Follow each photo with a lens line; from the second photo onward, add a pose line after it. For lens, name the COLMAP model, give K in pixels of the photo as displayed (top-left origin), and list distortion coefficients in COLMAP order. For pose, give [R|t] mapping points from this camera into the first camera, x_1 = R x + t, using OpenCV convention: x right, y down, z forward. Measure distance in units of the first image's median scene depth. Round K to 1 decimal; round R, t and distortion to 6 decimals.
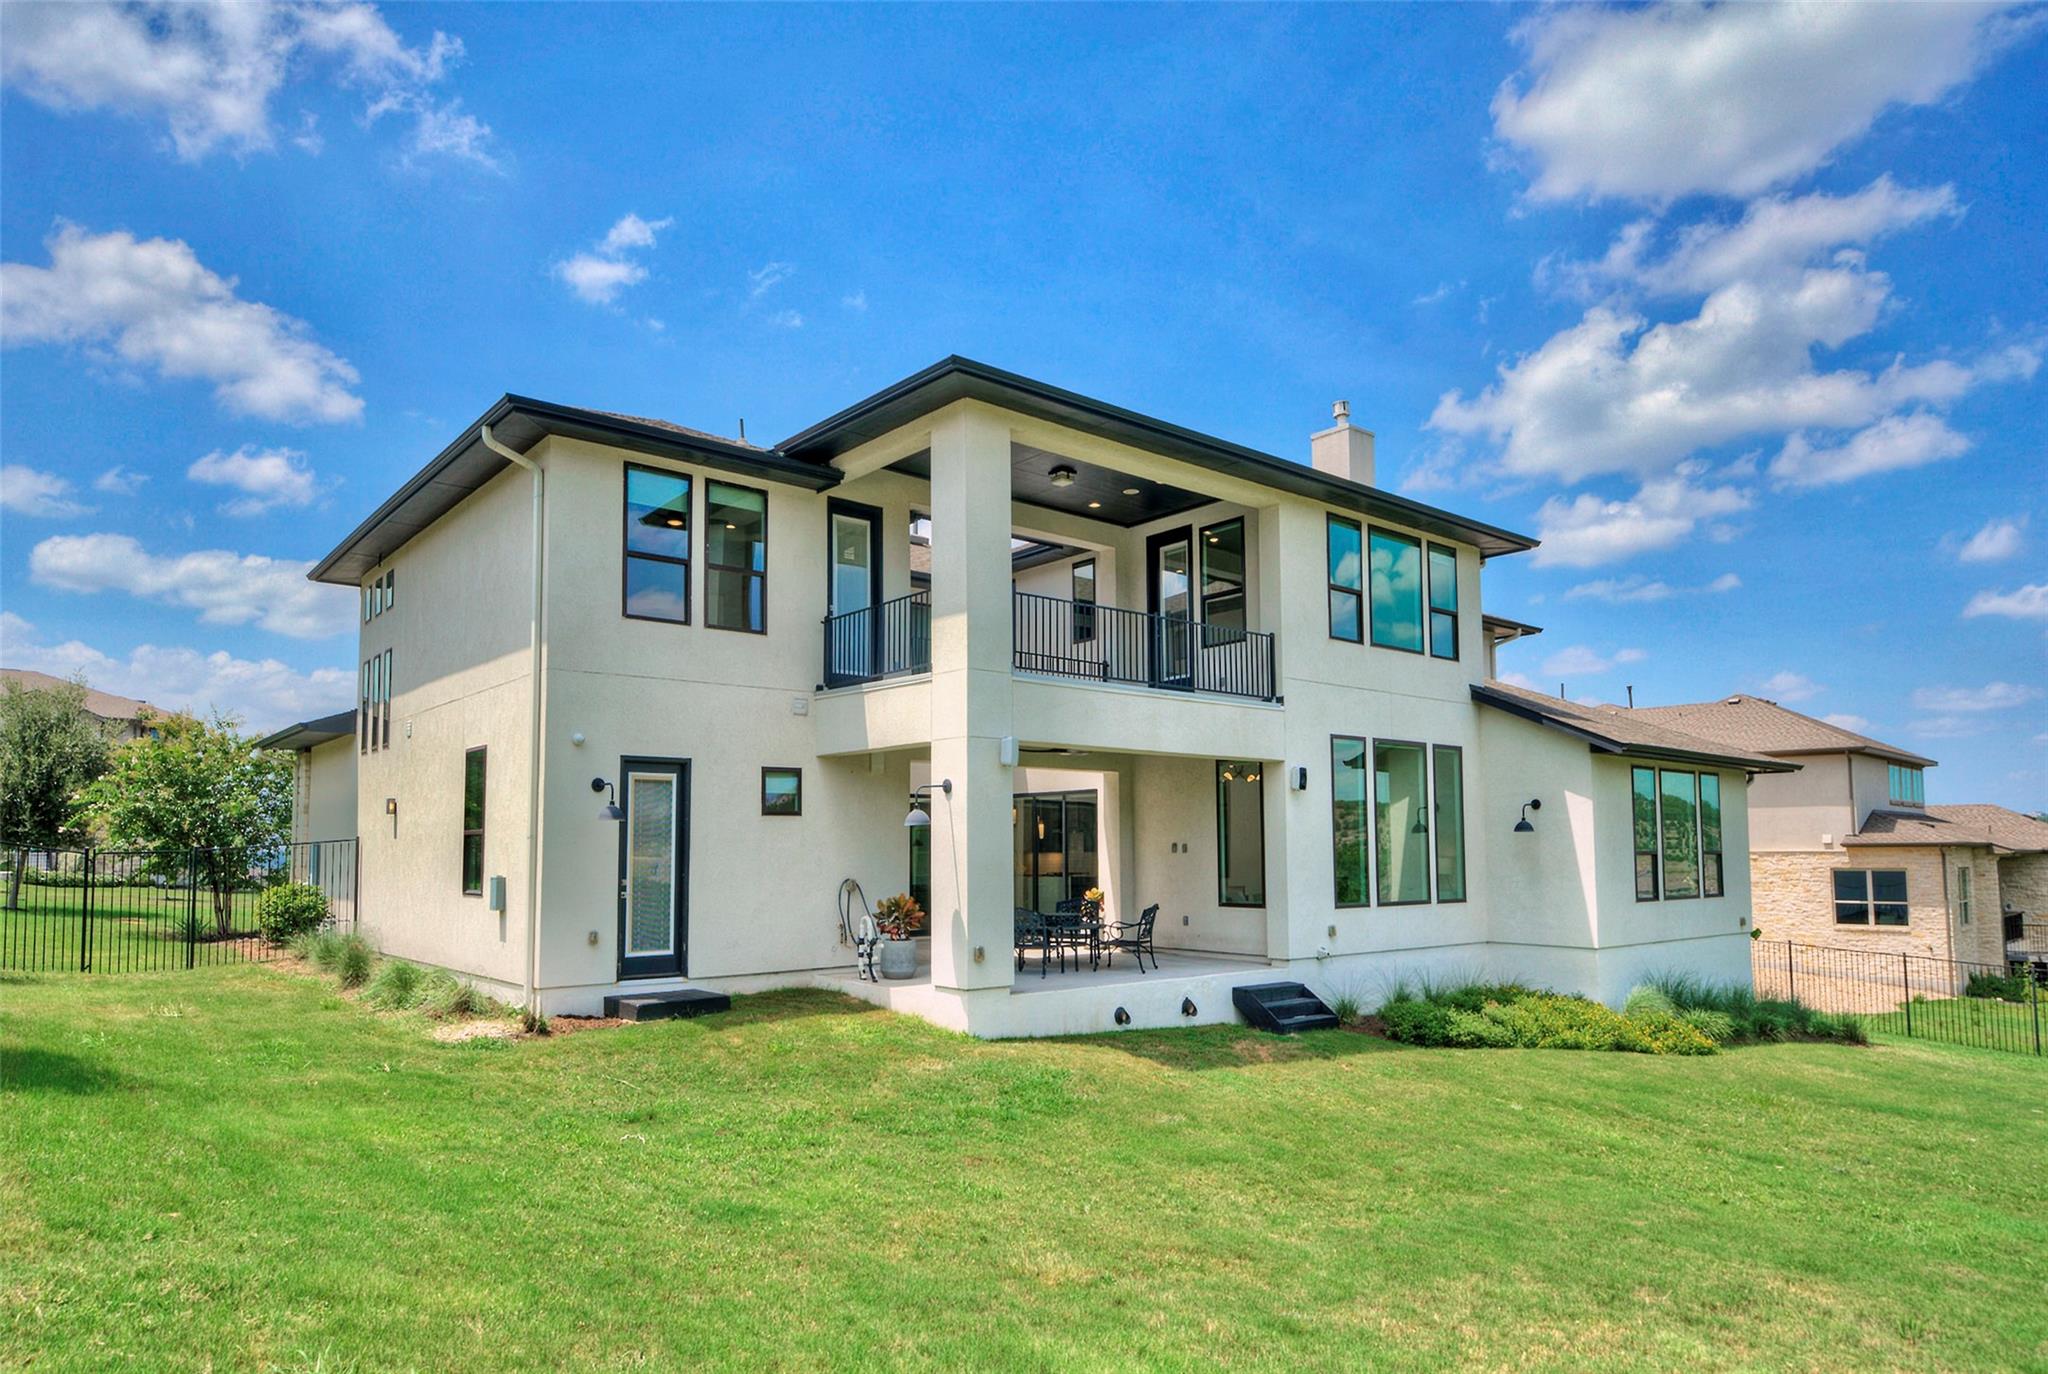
lens RADIAL K [[1217.2, 0, 1024.8], [0, 1217.2, 771.7], [0, 0, 1]] dist [-0.001028, 0.000215]
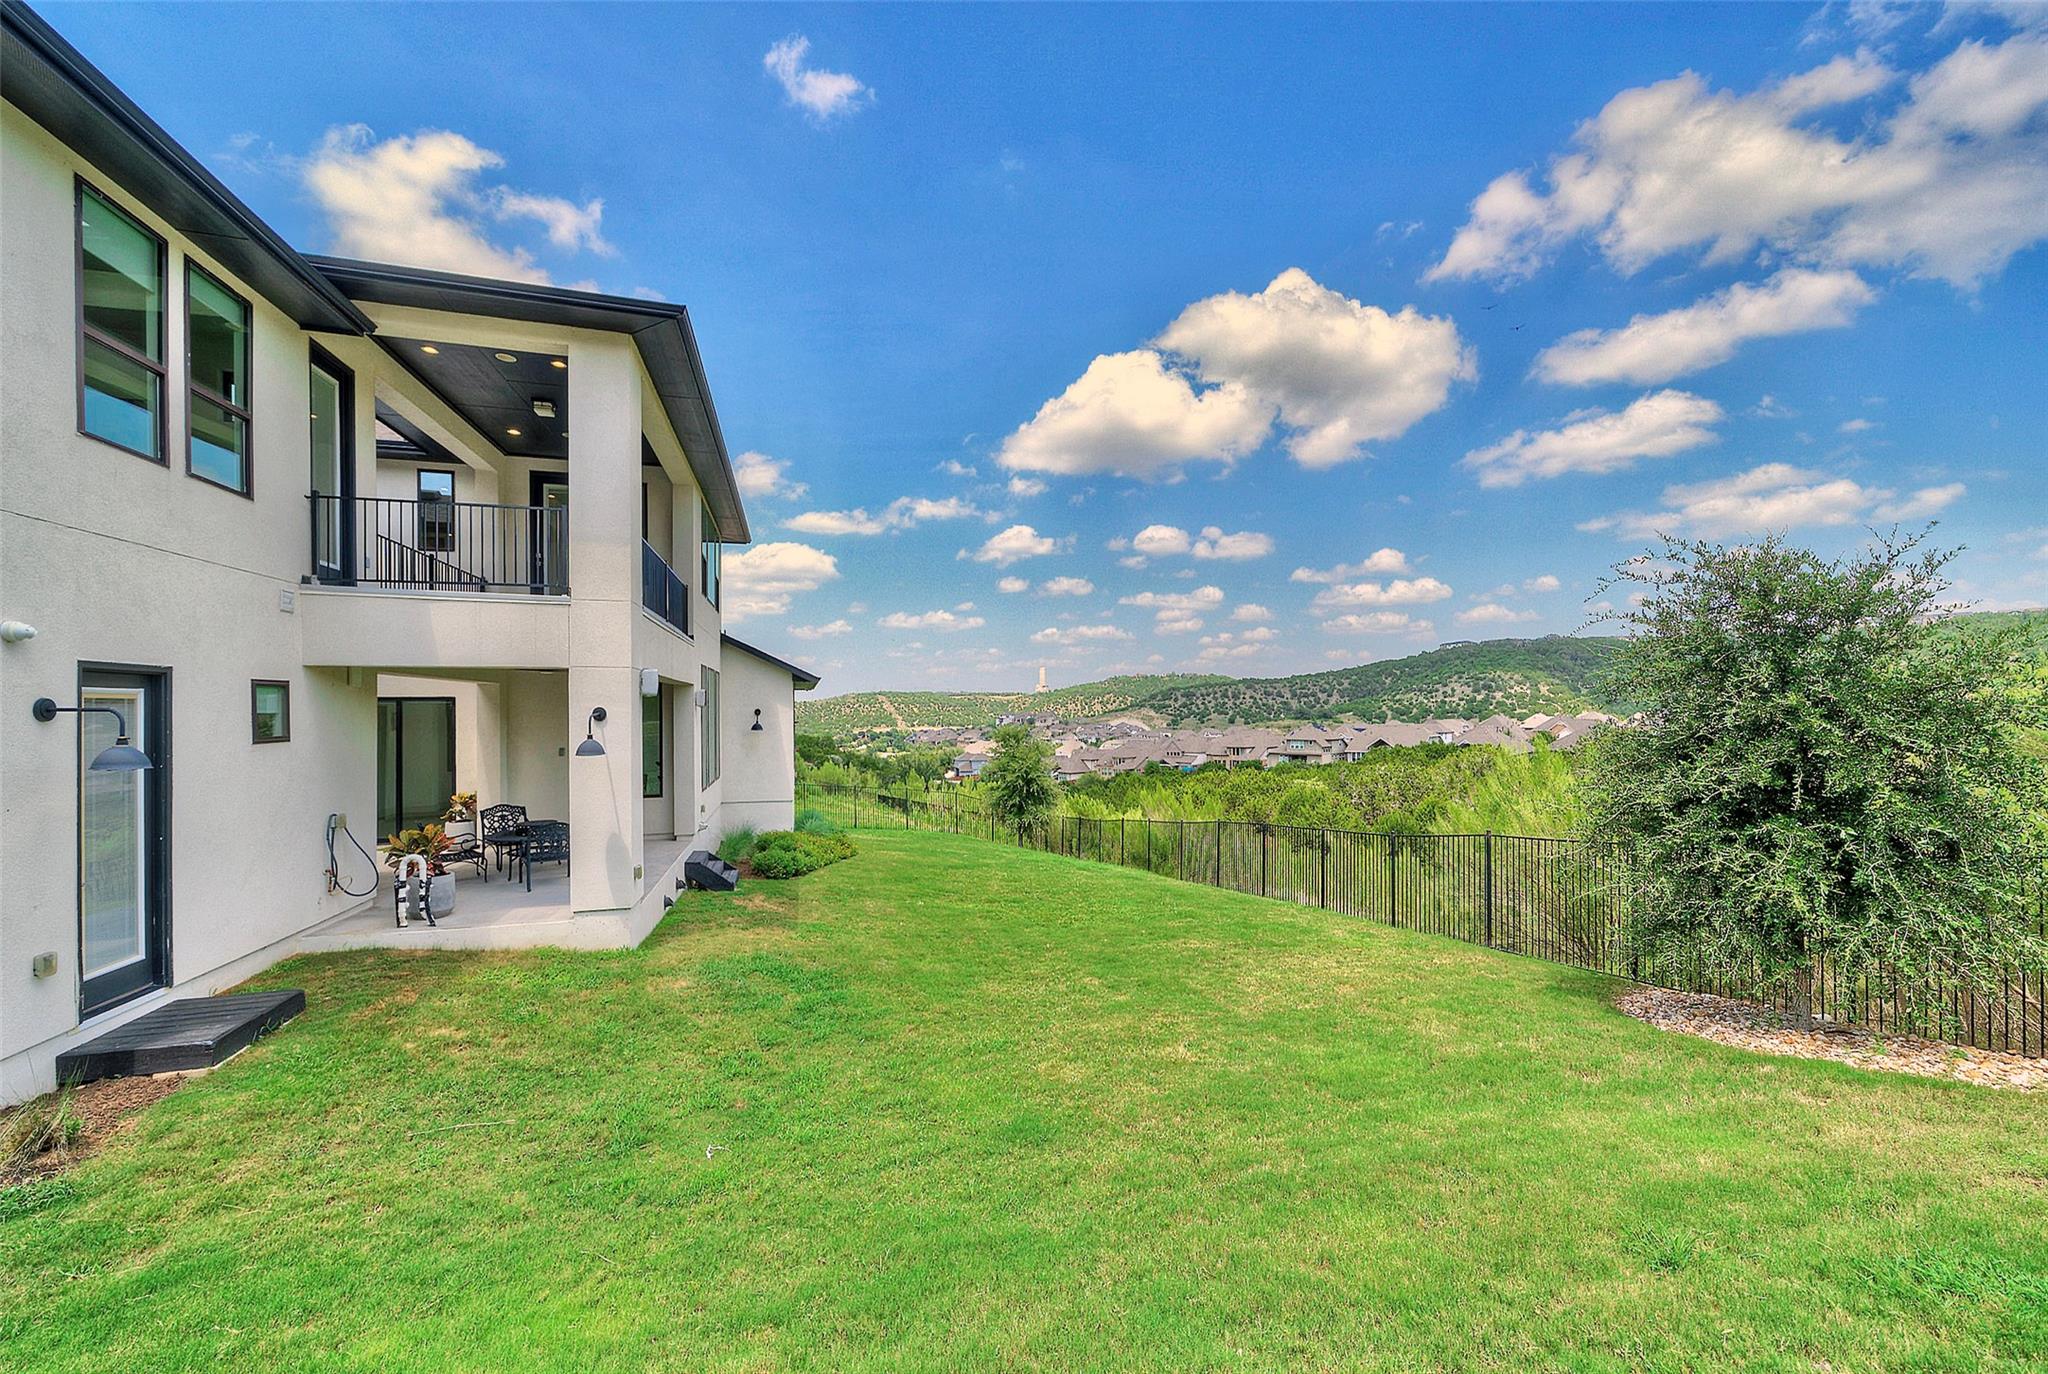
lens RADIAL K [[774.3, 0, 1024.1], [0, 774.3, 714.4], [0, 0, 1]] dist [0.000094, 0.000081]
pose [[0.407006, 0.000505, 0.913425, -0.482110], [-0.062841, 0.997646, 0.027449, -0.026619], [-0.911261, -0.068572, 0.406080, 0.392114]]
